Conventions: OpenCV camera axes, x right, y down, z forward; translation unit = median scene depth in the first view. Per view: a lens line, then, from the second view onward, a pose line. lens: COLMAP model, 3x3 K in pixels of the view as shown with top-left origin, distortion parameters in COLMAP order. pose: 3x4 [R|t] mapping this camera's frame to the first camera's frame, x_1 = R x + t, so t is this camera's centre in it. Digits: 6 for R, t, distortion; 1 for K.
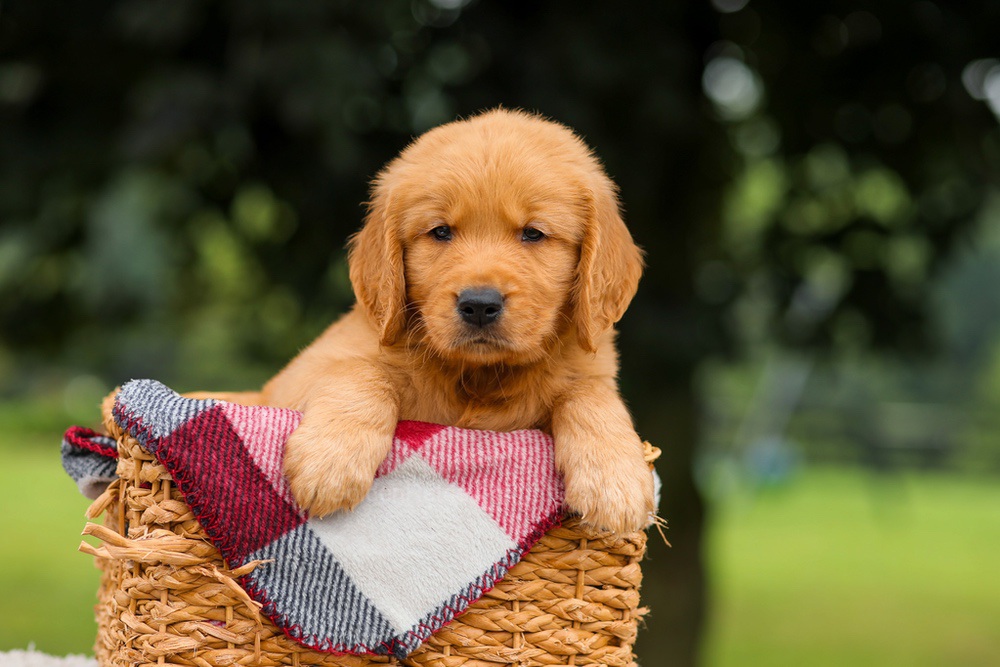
lens RADIAL K [[2660.0, 0, 500.0], [0, 2660.0, 333.5], [0, 0, 1]] dist [0.090488, 0.094512]
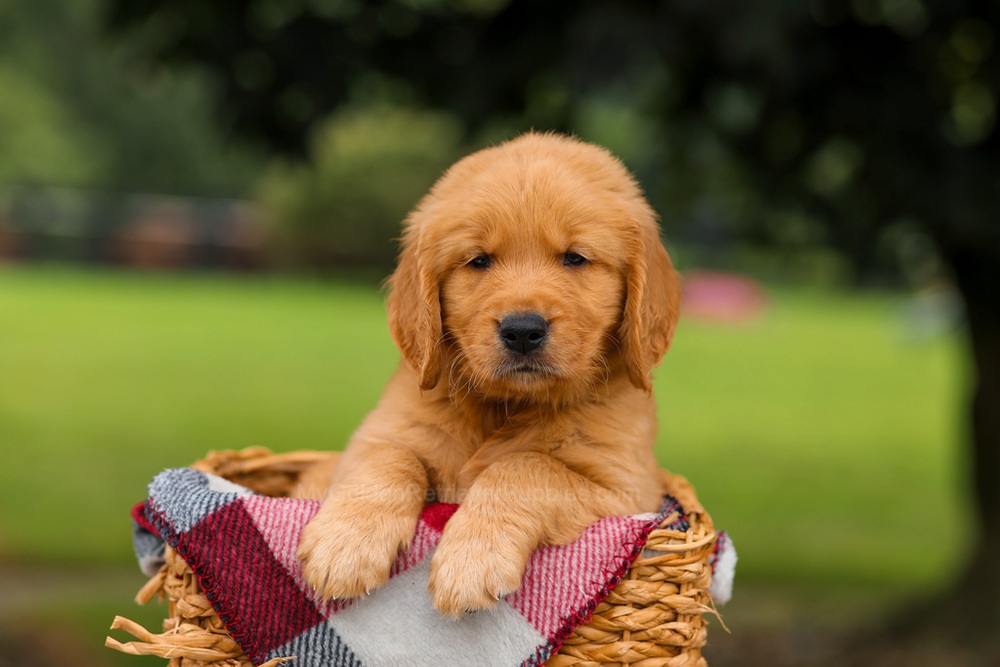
lens RADIAL K [[2660.0, 0, 500.0], [0, 2660.0, 333.5], [0, 0, 1]] dist [0.090488, 0.094512]
pose [[0.977815, -0.015669, -0.208883, 0.193940], [0.025160, 0.998764, 0.042856, -0.073422], [0.207953, -0.047161, 0.977001, 0.062265]]
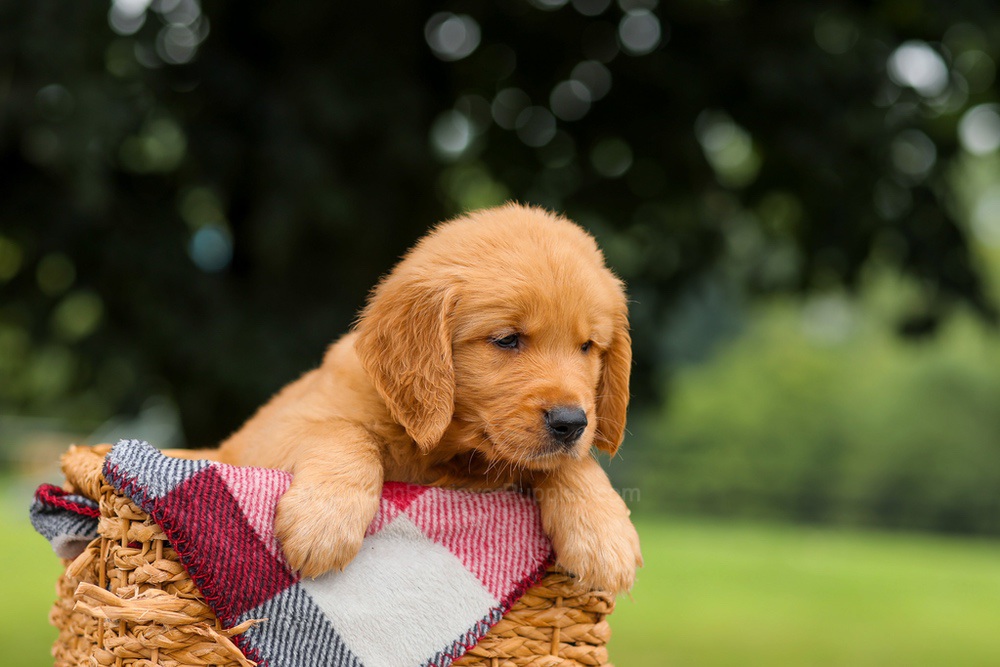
lens RADIAL K [[2660.0, 0, 500.0], [0, 2660.0, 333.5], [0, 0, 1]] dist [0.090488, 0.094512]
pose [[0.992706, 0.010423, 0.120108, -0.119109], [-0.008740, 0.999856, -0.014529, -0.009635], [-0.120243, 0.013374, 0.992654, -0.018937]]
